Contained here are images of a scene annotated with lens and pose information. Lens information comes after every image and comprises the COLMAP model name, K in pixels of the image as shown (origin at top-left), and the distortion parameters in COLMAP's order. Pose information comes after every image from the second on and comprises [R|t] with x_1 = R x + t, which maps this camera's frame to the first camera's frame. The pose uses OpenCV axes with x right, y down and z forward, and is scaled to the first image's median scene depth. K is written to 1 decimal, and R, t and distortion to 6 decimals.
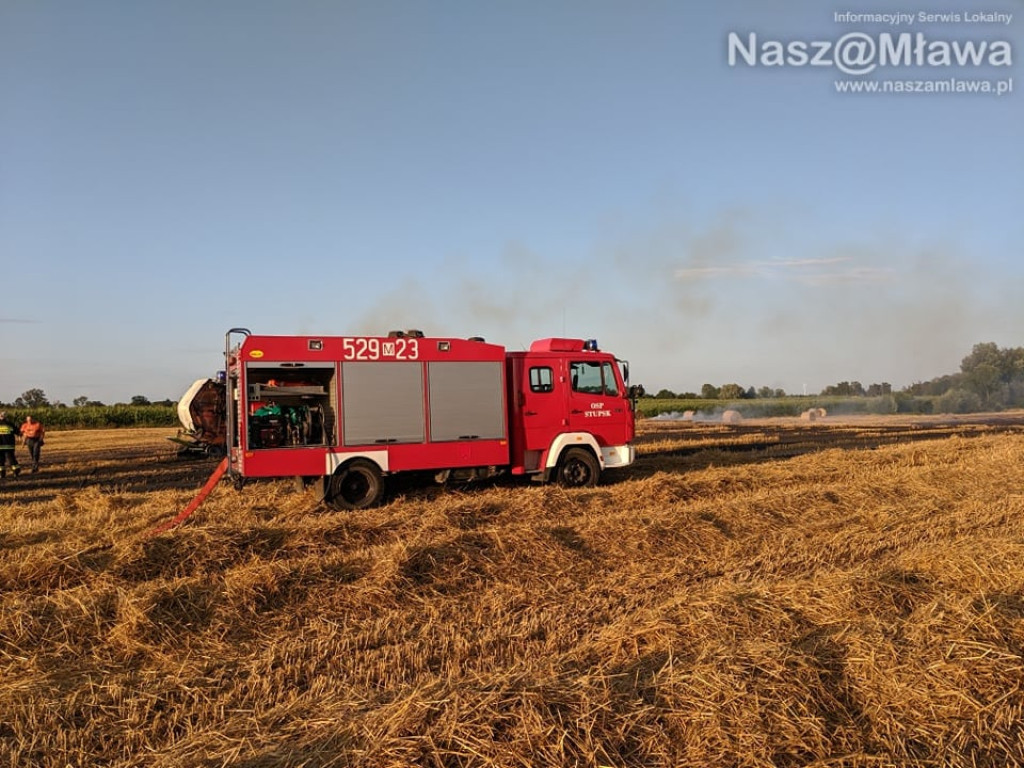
lens RADIAL K [[794.0, 0, 512.4], [0, 794.0, 383.6], [0, 0, 1]] dist [0.031404, -0.005102]
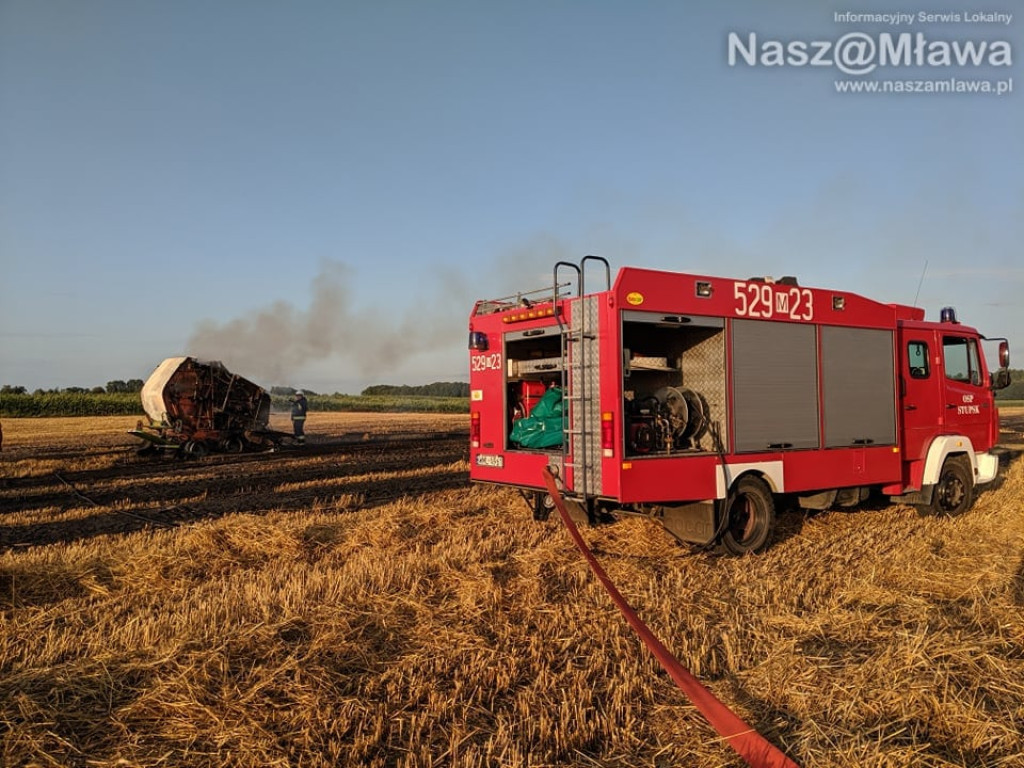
lens RADIAL K [[794.0, 0, 512.9], [0, 794.0, 384.7], [0, 0, 1]] dist [0.031404, -0.005102]
pose [[0.985257, 0.023523, 0.169454, -0.472508], [-0.024363, 0.999699, 0.002878, 0.026033], [-0.169335, -0.006964, 0.985534, 0.395633]]
